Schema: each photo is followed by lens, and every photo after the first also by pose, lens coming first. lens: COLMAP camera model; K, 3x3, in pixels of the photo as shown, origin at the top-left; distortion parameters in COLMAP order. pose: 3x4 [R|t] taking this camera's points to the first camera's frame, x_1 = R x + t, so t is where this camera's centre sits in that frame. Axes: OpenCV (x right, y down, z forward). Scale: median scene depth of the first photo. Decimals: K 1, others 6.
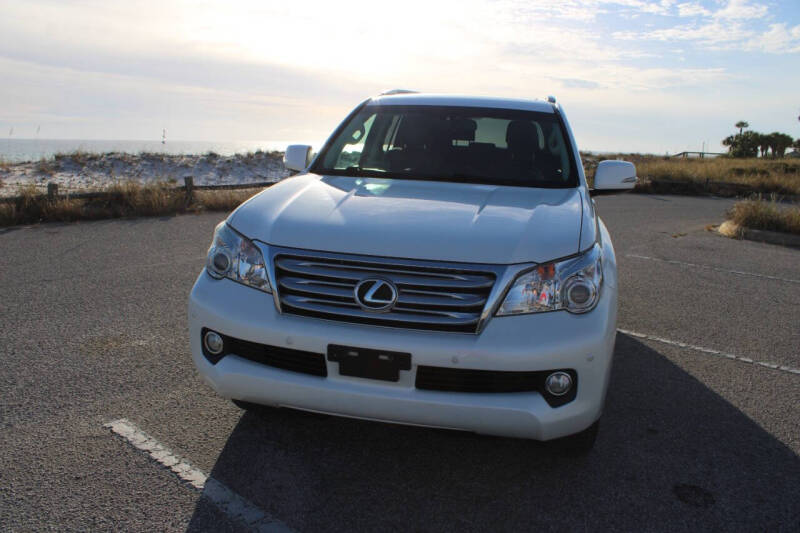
lens RADIAL K [[670.4, 0, 395.7], [0, 670.4, 264.8], [0, 0, 1]] dist [-0.171121, 0.158813]
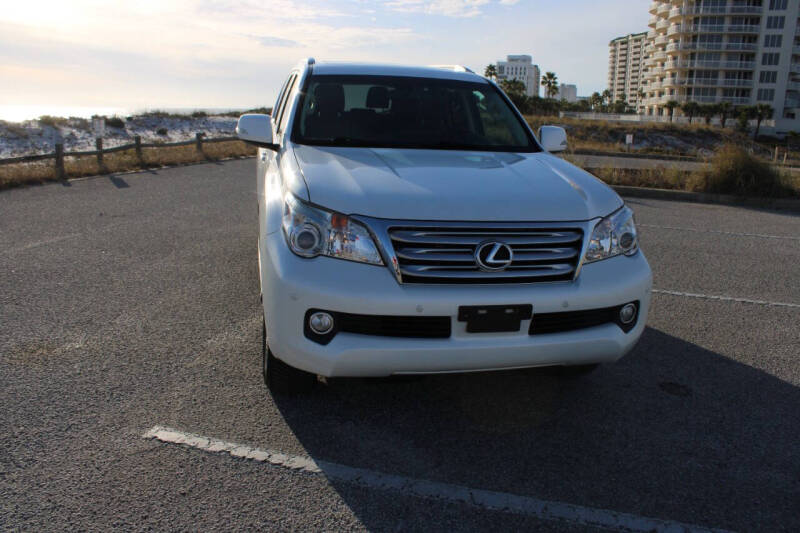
lens RADIAL K [[670.4, 0, 397.3], [0, 670.4, 265.6], [0, 0, 1]] dist [-0.171121, 0.158813]
pose [[0.903564, -0.102951, 0.415900, -0.484238], [0.077325, 0.993946, 0.078048, -0.029102], [-0.421417, -0.038362, 0.906055, 0.052569]]
